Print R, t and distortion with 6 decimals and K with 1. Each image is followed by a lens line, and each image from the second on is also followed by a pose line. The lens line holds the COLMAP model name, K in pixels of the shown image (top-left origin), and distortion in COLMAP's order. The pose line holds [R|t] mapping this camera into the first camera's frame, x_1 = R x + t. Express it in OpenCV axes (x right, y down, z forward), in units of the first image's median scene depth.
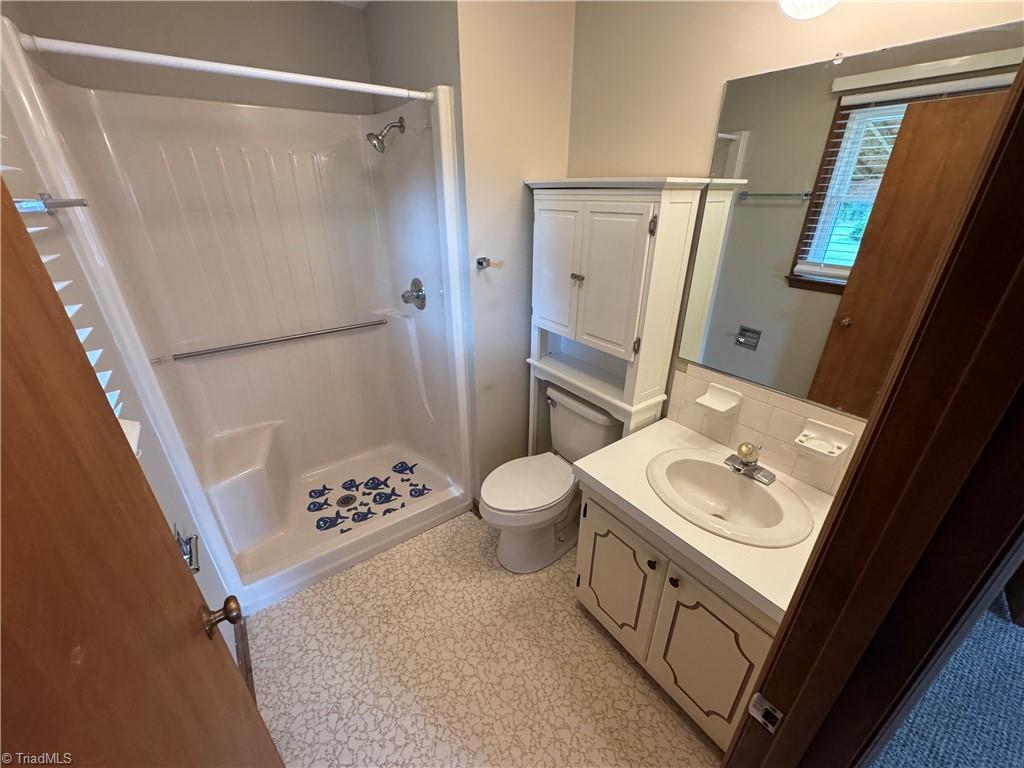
lens RADIAL K [[407.8, 0, 512.0], [0, 407.8, 384.0], [0, 0, 1]] dist [-0.000378, -0.000060]
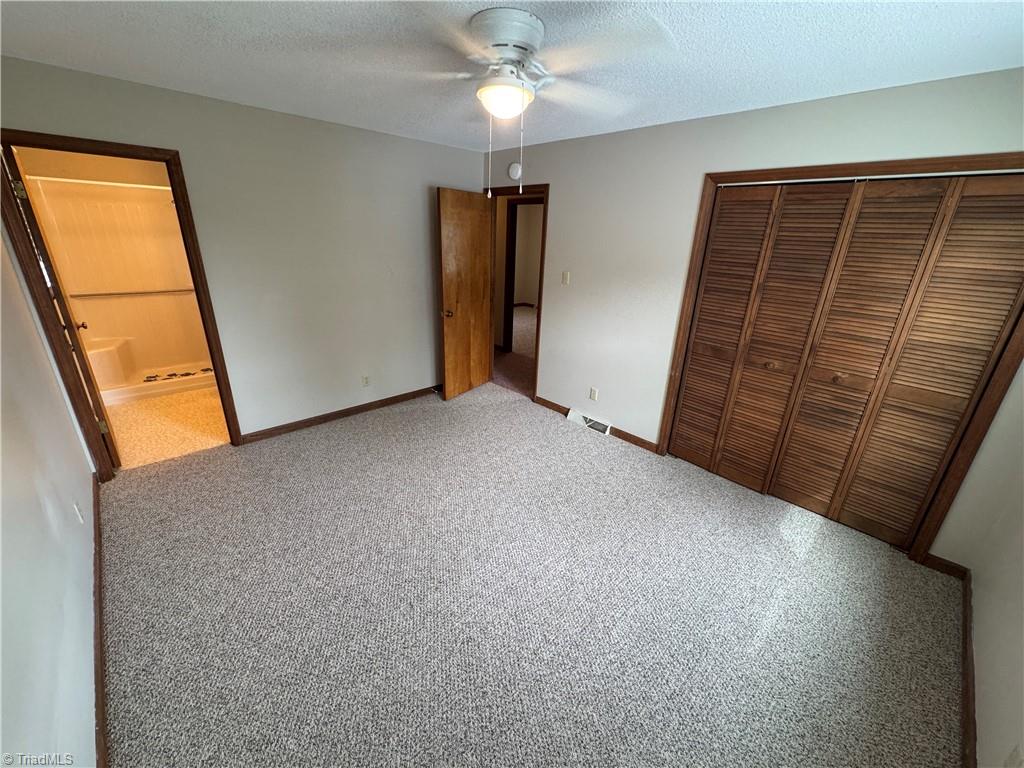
lens RADIAL K [[407.8, 0, 512.0], [0, 407.8, 384.0], [0, 0, 1]] dist [-0.000378, -0.000060]
pose [[0.989946, -0.012169, 0.140921, 0.929378], [0.023944, 0.996331, -0.082168, 0.507211], [-0.139404, 0.084716, 0.986605, -1.114665]]
